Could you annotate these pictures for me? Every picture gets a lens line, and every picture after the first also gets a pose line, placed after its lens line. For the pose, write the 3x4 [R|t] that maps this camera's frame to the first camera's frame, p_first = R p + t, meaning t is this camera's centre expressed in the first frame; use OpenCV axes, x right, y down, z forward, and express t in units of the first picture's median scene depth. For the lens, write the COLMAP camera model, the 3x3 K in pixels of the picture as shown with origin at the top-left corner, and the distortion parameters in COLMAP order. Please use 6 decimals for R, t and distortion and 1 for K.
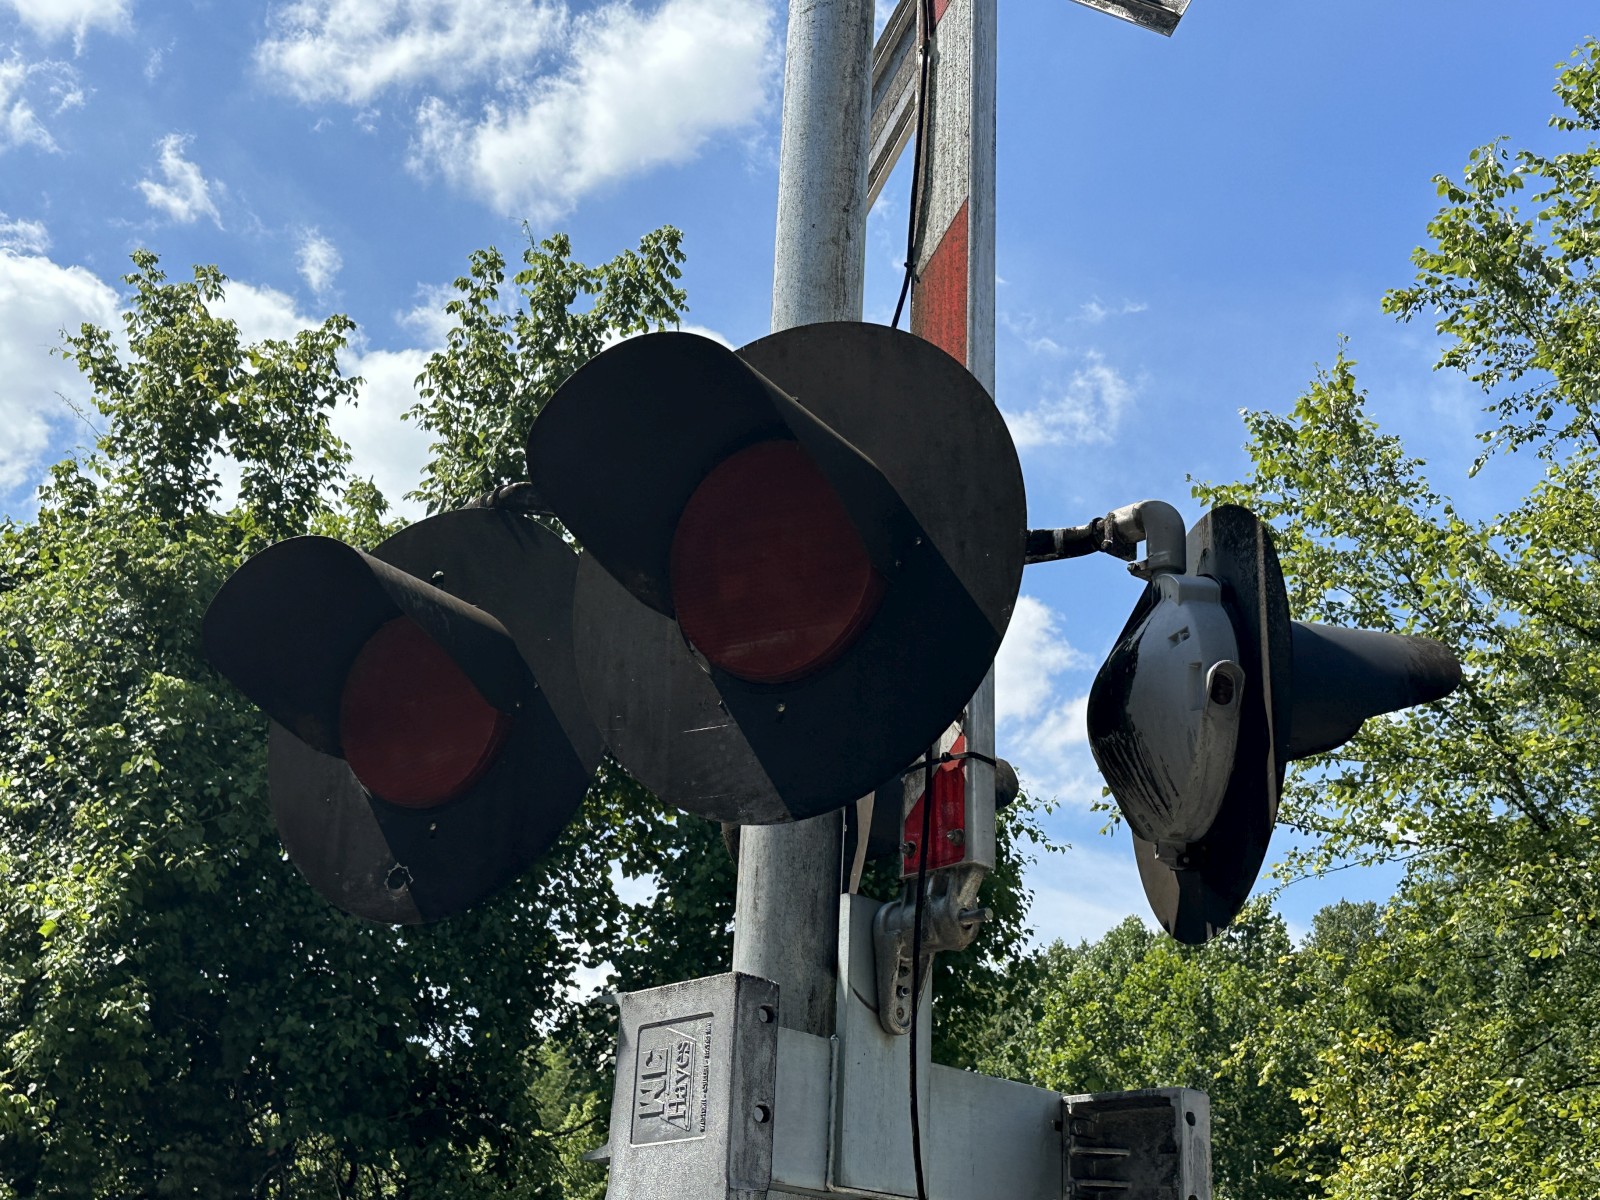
lens RADIAL K [[1942.4, 0, 799.7], [0, 1942.4, 627.8], [0, 0, 1]] dist [0.125452, 0.000000]
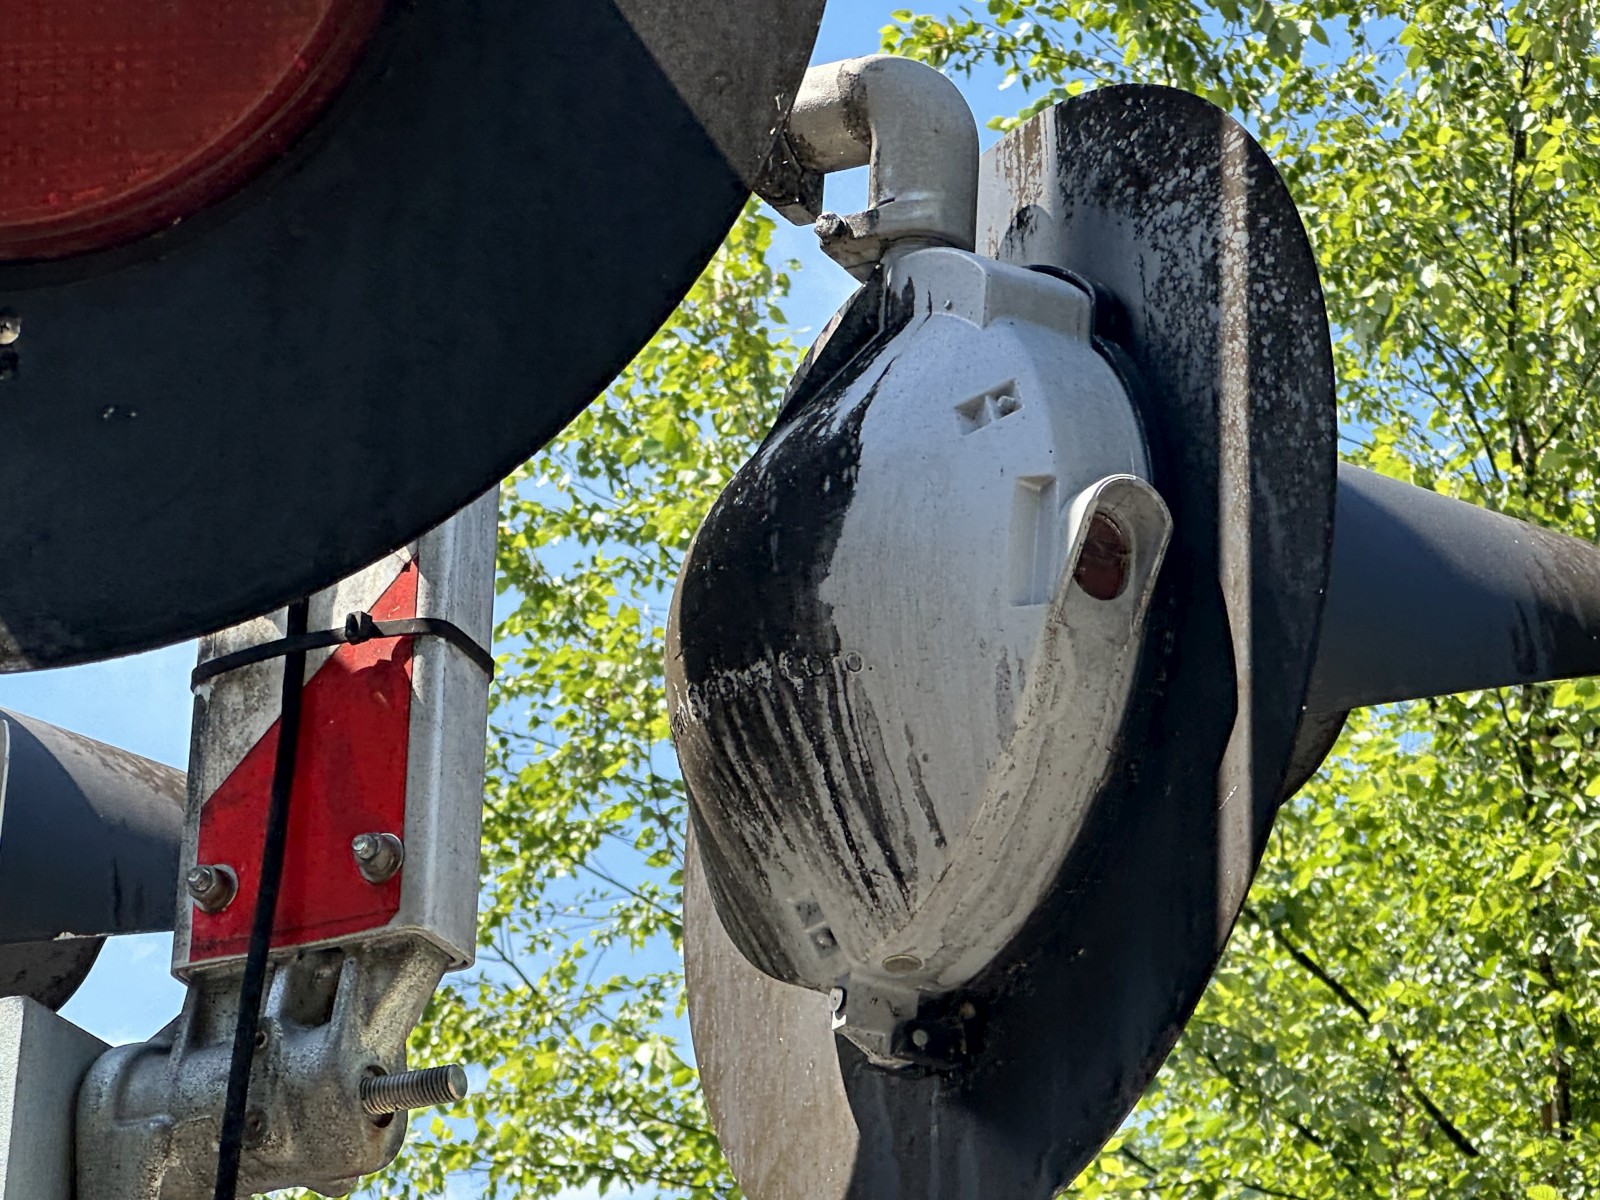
lens RADIAL K [[5090.8, 0, 800.4], [0, 5090.8, 600.4], [0, 0, 1]] dist [-0.111864, 0.000000]
pose [[0.939502, 0.136671, 0.314099, -0.117293], [-0.119352, 0.990104, -0.073820, 0.106286], [-0.321079, 0.031866, 0.946516, 0.128848]]
